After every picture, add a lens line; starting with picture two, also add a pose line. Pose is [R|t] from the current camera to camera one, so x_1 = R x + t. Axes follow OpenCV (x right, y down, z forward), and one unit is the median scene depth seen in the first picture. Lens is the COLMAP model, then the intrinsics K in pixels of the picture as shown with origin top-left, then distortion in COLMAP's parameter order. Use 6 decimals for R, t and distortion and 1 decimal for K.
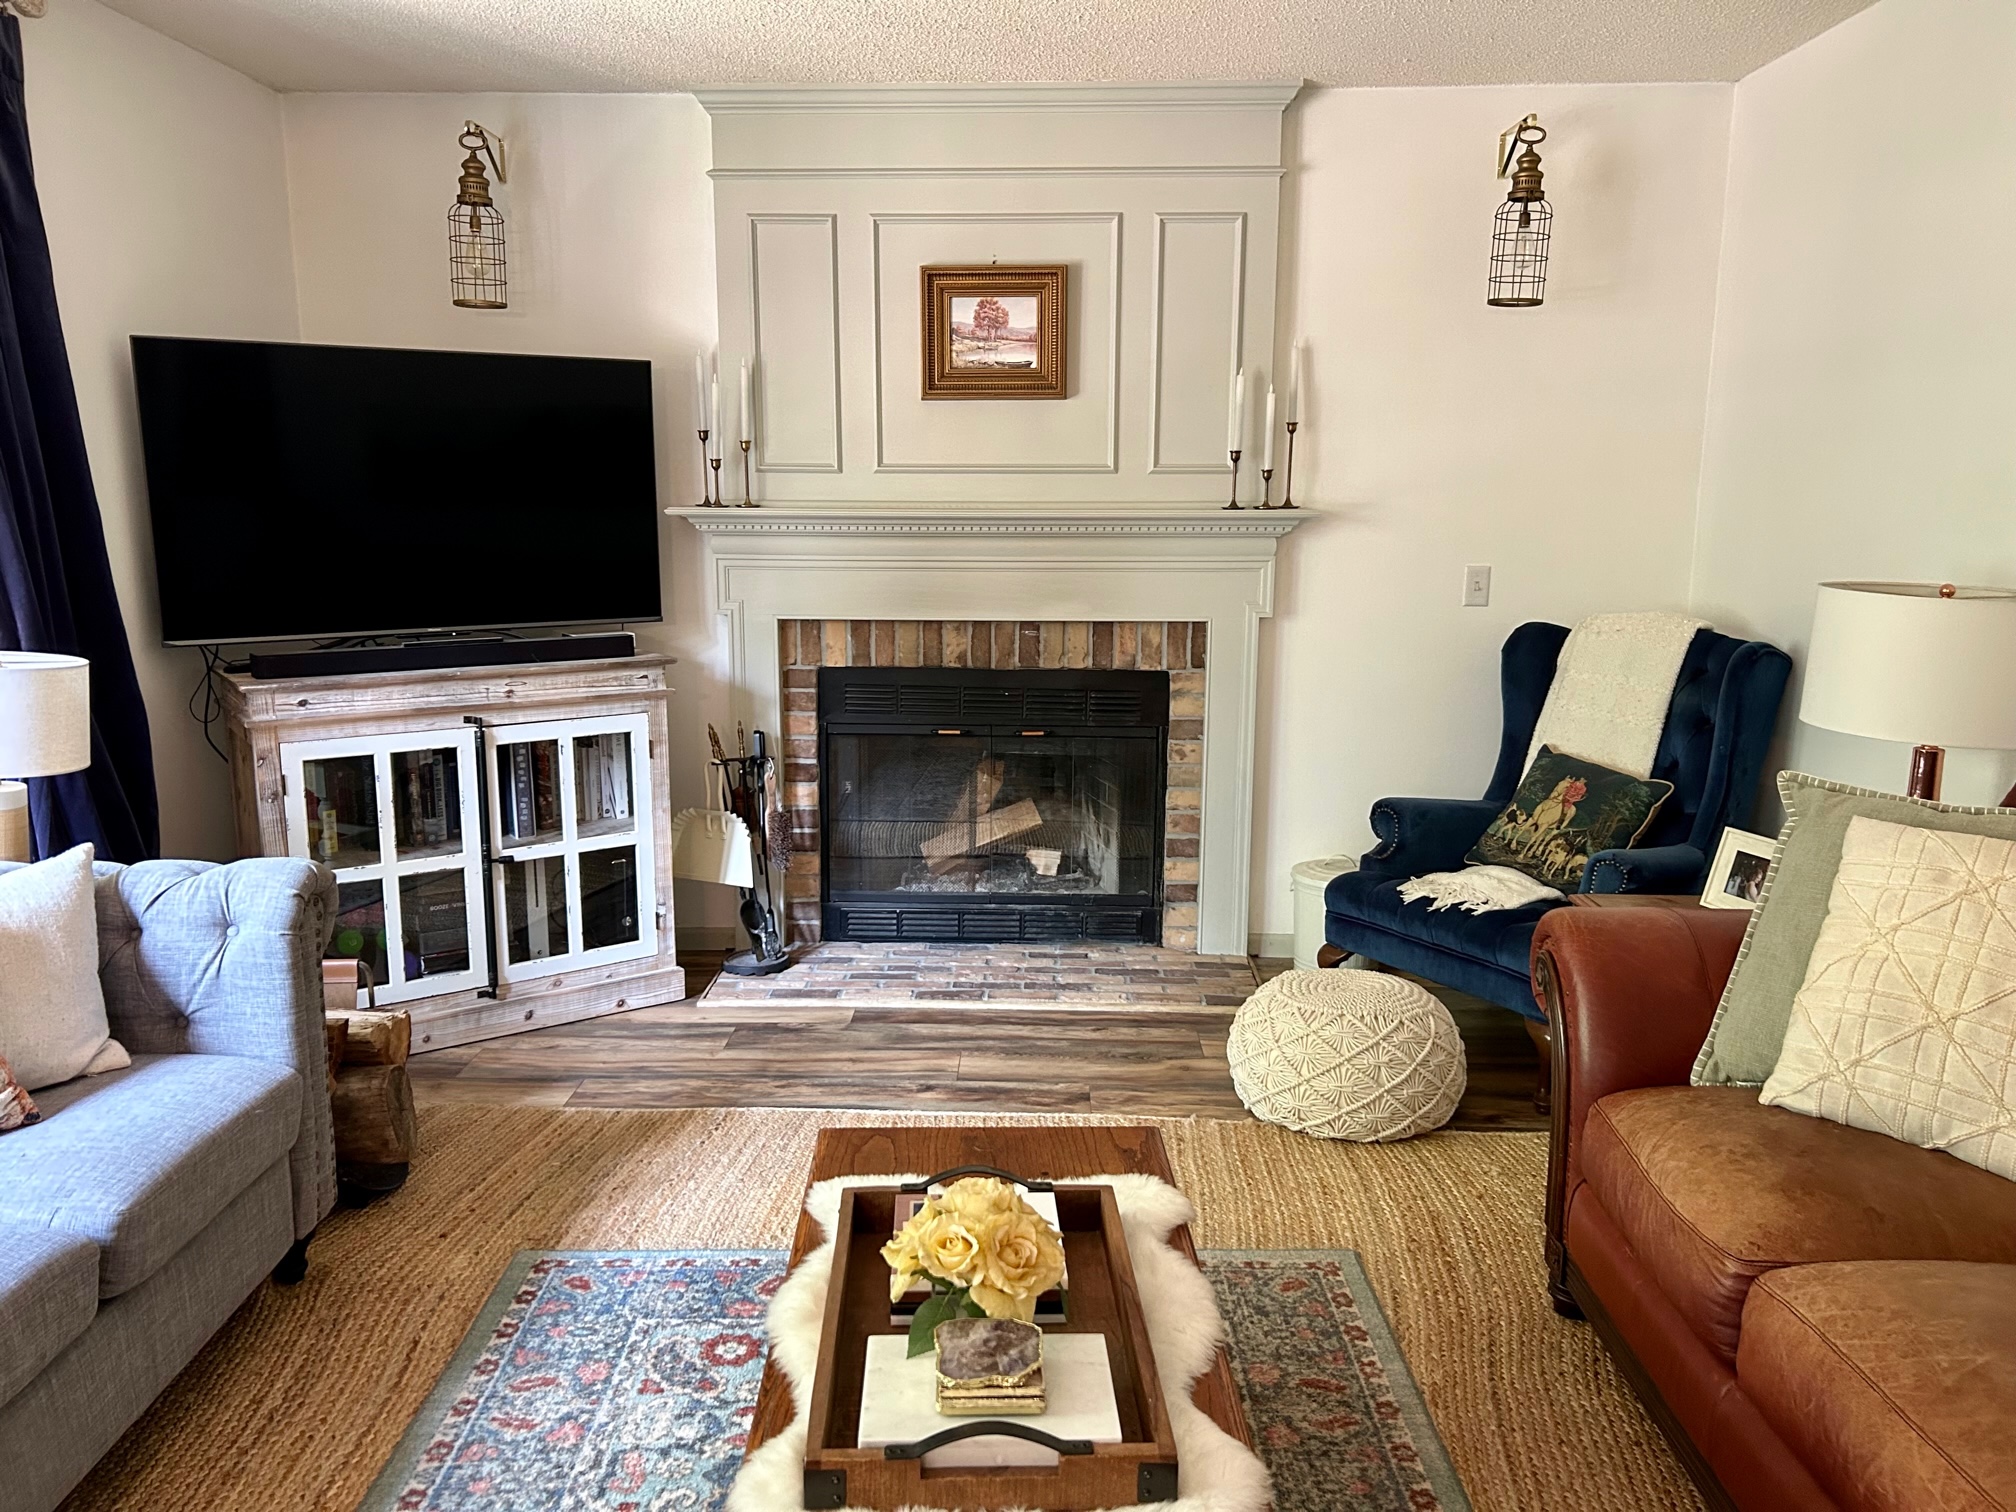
lens RADIAL K [[1534.5, 0, 1004.1], [0, 1534.5, 771.8], [0, 0, 1]] dist [0.063634, -0.058457]
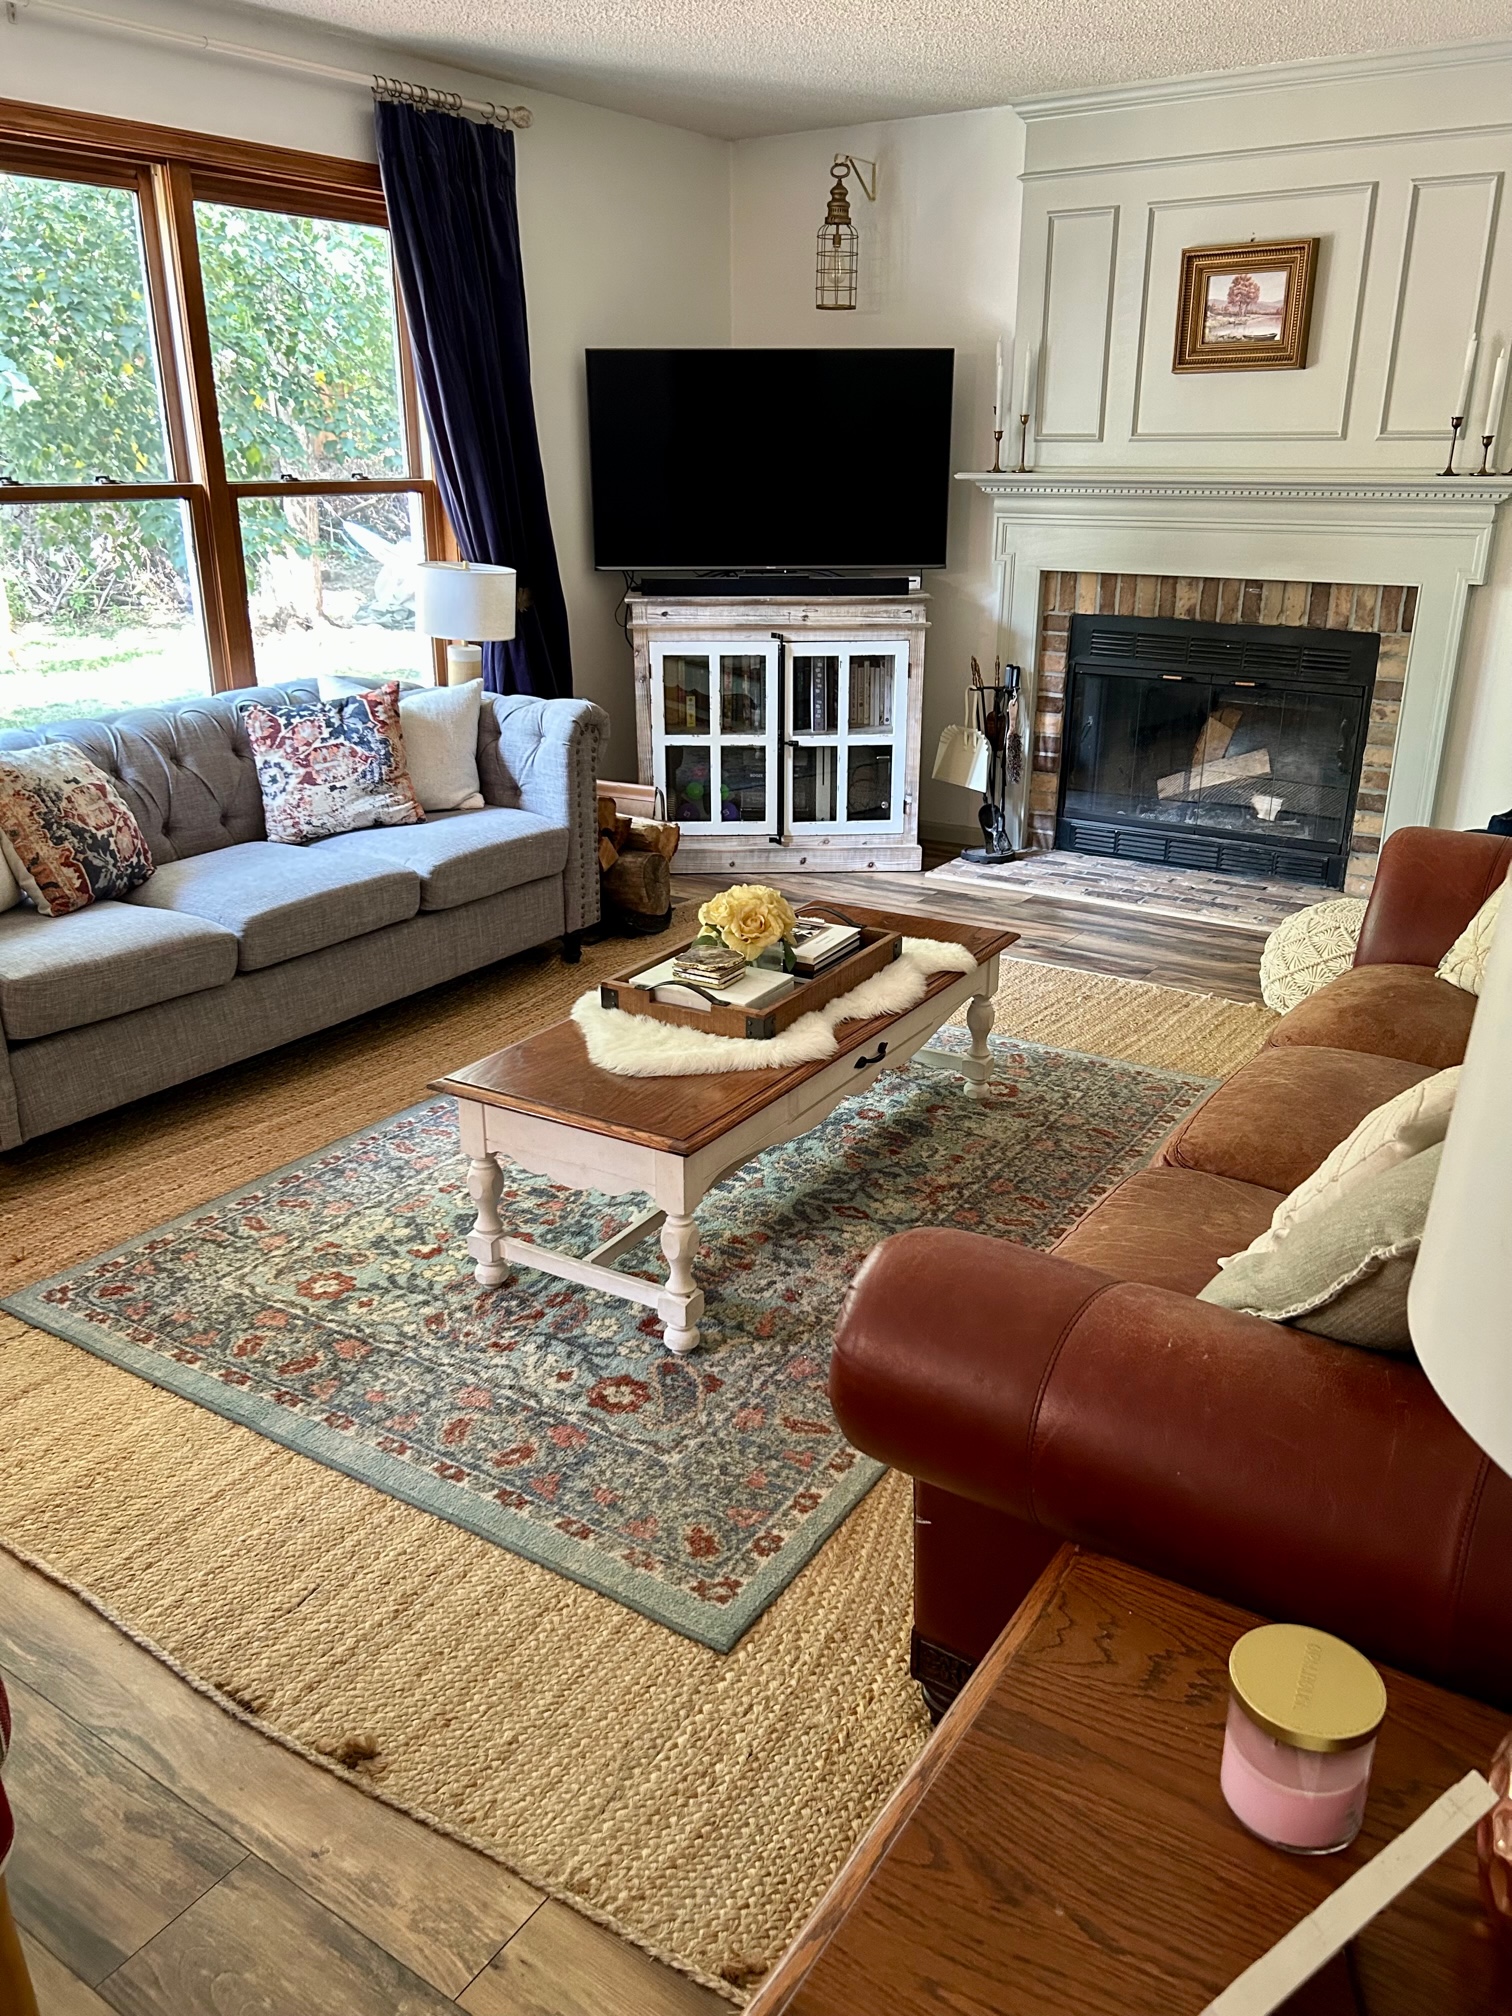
lens RADIAL K [[1534.5, 0, 738.0], [0, 1534.5, 1008.7], [0, 0, 1]] dist [0.063634, -0.058457]
pose [[0.844418, 0.183824, -0.503156, 0.343029], [-0.099039, 0.976658, 0.190604, 0.029959], [0.526450, -0.111118, 0.842914, -0.189740]]
